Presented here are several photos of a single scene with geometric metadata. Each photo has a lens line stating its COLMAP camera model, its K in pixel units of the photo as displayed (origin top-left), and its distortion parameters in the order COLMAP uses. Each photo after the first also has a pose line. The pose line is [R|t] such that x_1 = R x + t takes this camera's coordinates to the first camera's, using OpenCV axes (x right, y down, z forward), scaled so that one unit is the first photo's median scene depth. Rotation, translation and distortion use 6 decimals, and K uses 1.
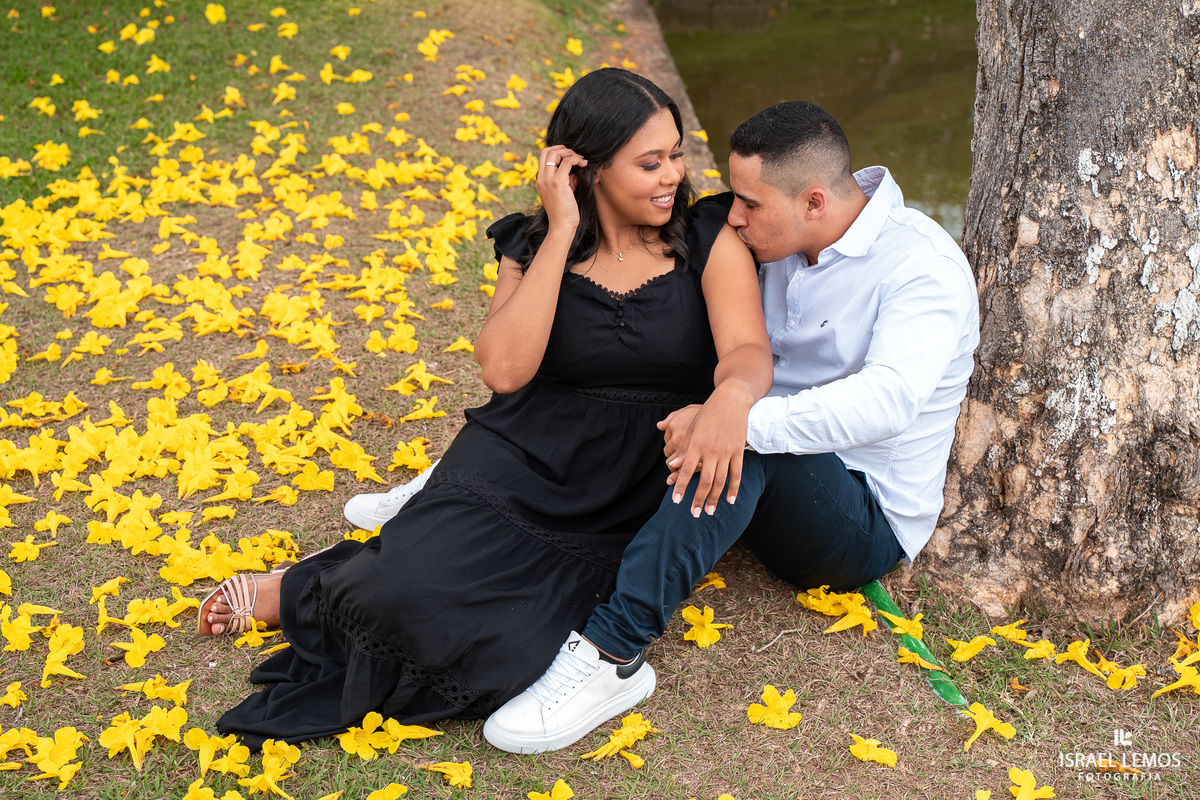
lens RADIAL K [[2111.3, 0, 600.0], [0, 2111.3, 400.0], [0, 0, 1]] dist [0.205434, 0.183272]
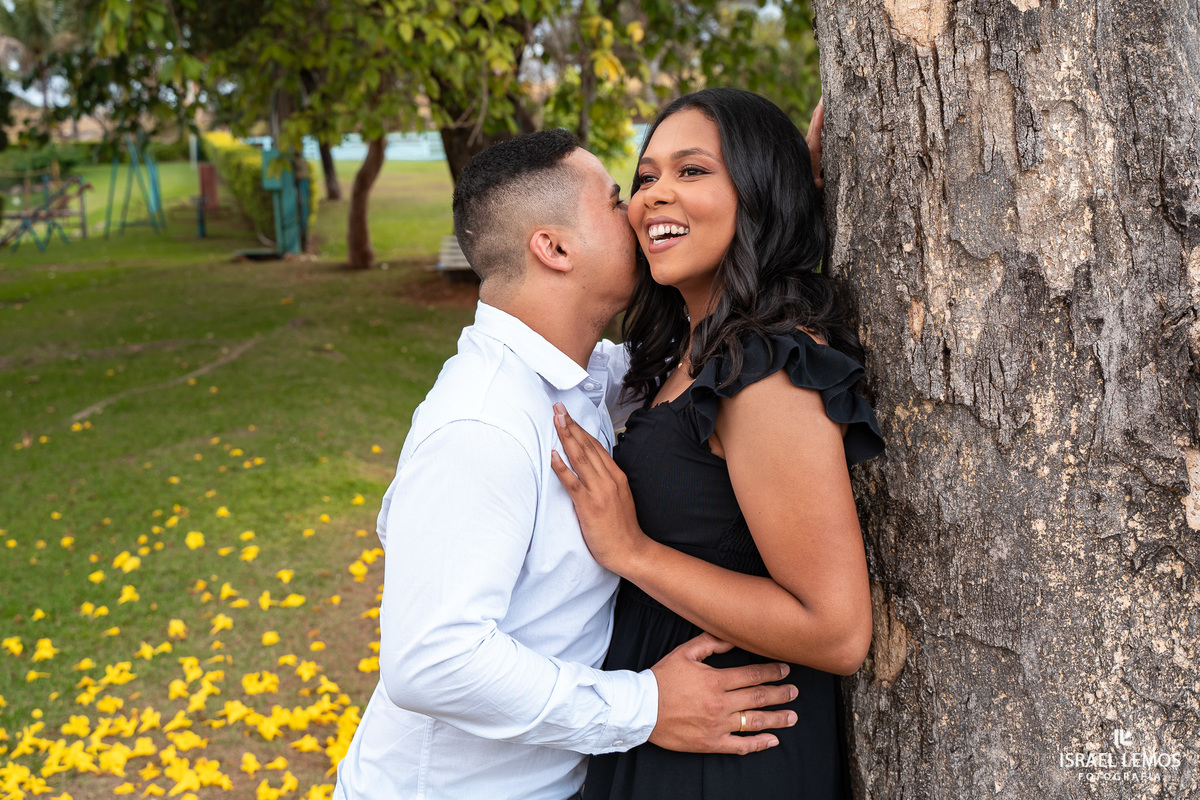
lens RADIAL K [[1407.3, 0, 600.0], [0, 1407.3, 400.0], [0, 0, 1]] dist [0.010191, 0.036631]
pose [[0.999226, -0.030141, 0.025273, 0.041977], [0.034916, 0.975547, -0.217002, -0.091584], [-0.018115, 0.217717, 0.975844, 0.230305]]
